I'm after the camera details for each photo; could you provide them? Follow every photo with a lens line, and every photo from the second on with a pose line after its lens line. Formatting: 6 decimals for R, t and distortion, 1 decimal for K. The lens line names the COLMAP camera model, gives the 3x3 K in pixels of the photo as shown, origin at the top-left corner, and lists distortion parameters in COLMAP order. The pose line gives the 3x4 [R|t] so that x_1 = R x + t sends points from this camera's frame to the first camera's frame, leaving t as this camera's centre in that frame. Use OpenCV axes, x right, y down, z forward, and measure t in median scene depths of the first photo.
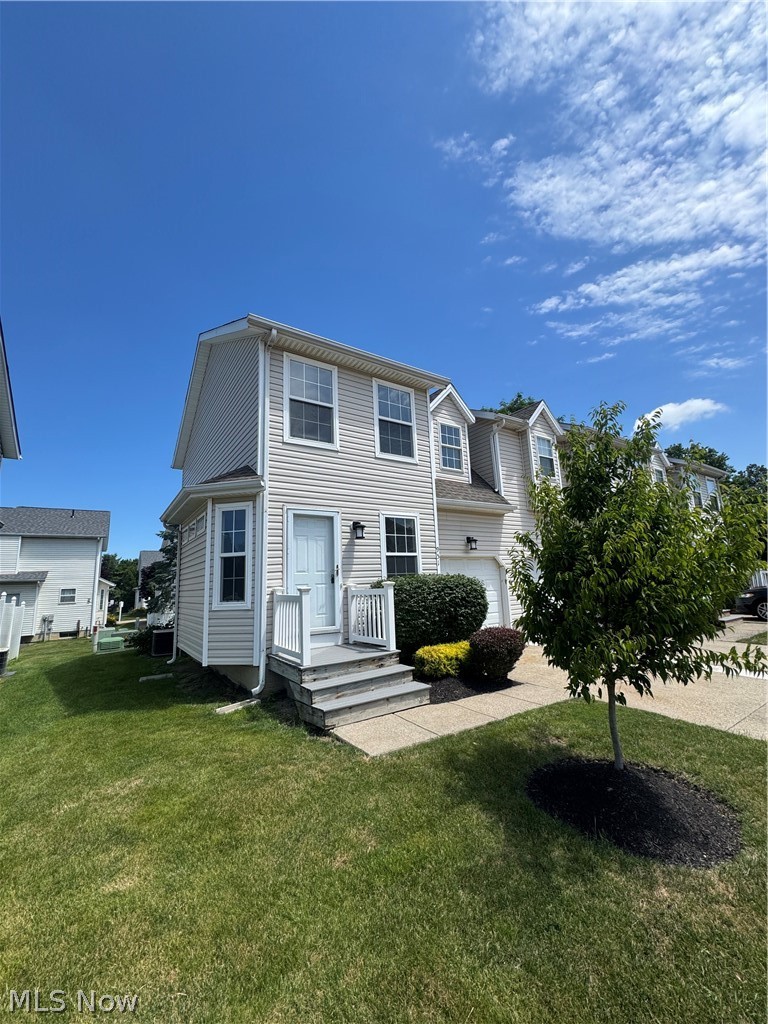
lens RADIAL K [[408.8, 0, 384.9], [0, 408.8, 511.0], [0, 0, 1]] dist [-0.001534, 0.000533]
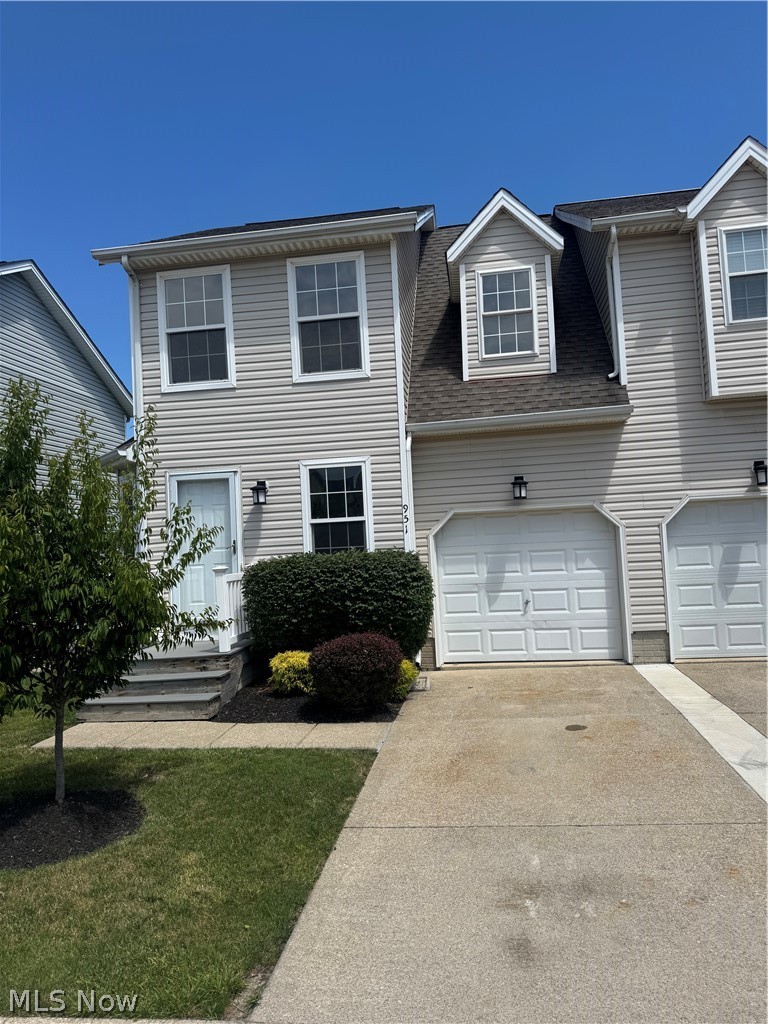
lens RADIAL K [[718.4, 0, 384.0], [0, 718.4, 512.0], [0, 0, 1]] dist [0.158716, -0.298017]
pose [[0.740877, -0.029390, -0.670997, 0.928836], [0.137548, 0.984507, 0.108751, -0.029150], [0.657405, -0.172866, 0.733441, 0.165910]]
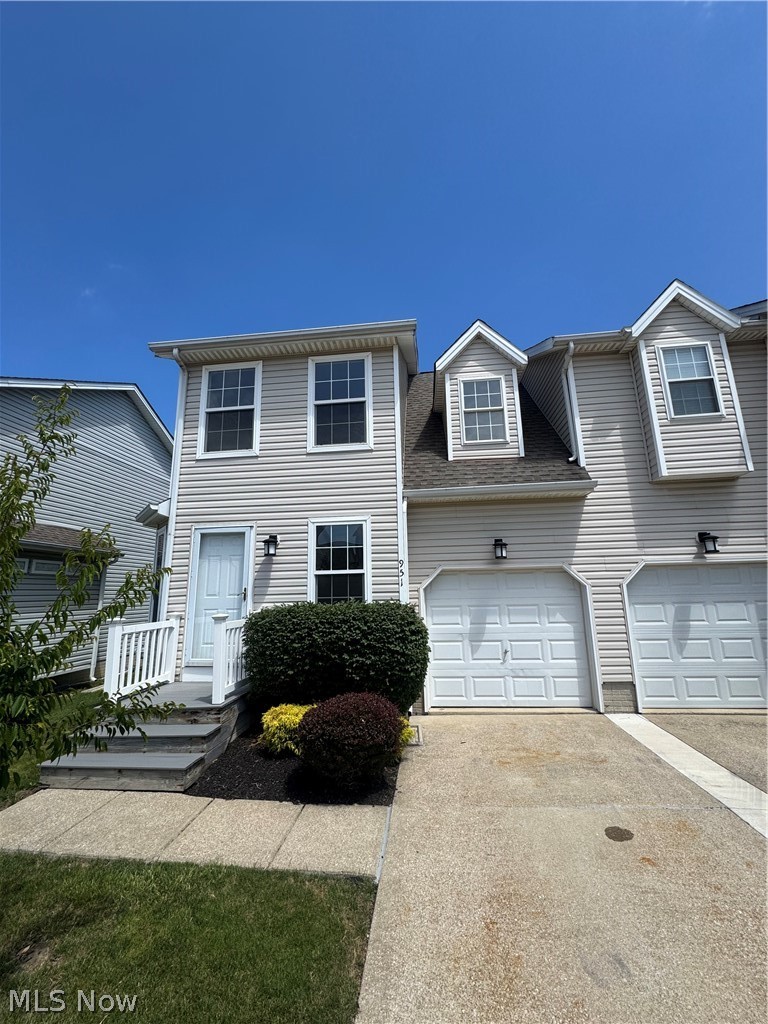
lens RADIAL K [[408.8, 0, 384.9], [0, 408.8, 511.0], [0, 0, 1]] dist [-0.001534, 0.000533]
pose [[0.766980, -0.102879, -0.633370, 0.612339], [0.103174, 0.993993, -0.036516, 0.029163], [0.633322, -0.037341, 0.772987, 0.474376]]
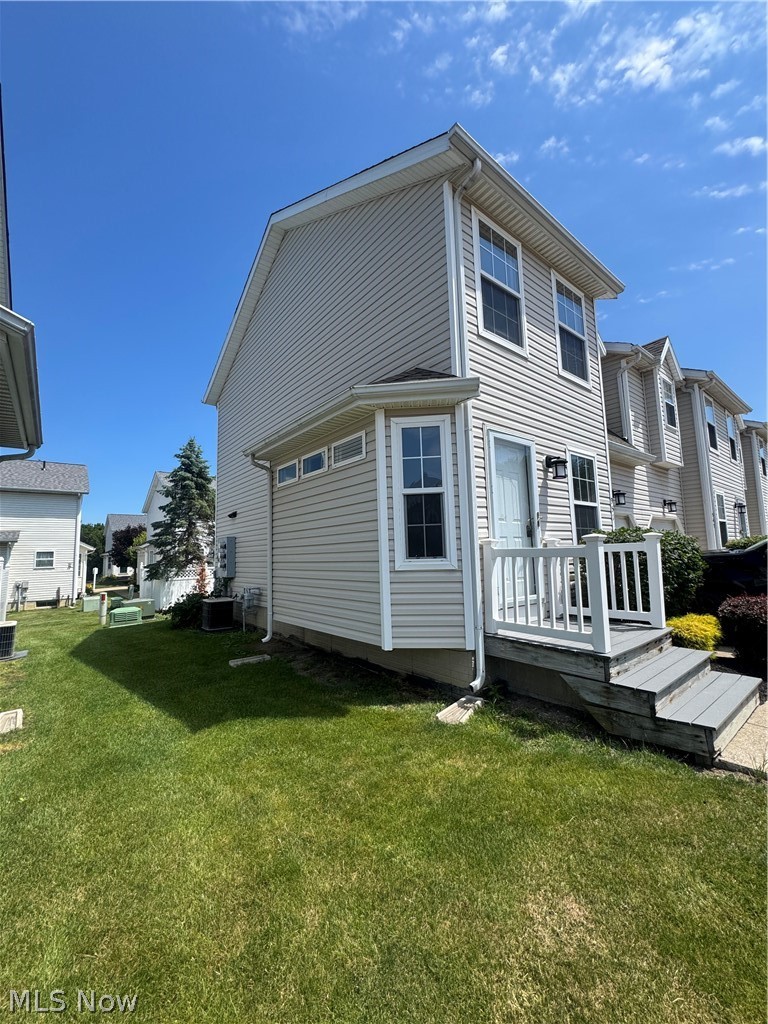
lens RADIAL K [[408.8, 0, 384.9], [0, 408.8, 511.0], [0, 0, 1]] dist [-0.001534, 0.000533]
pose [[0.996021, 0.023132, 0.086060, -0.410154], [-0.028939, 0.997343, 0.066857, 0.079776], [-0.084284, -0.069082, 0.994044, 0.265730]]
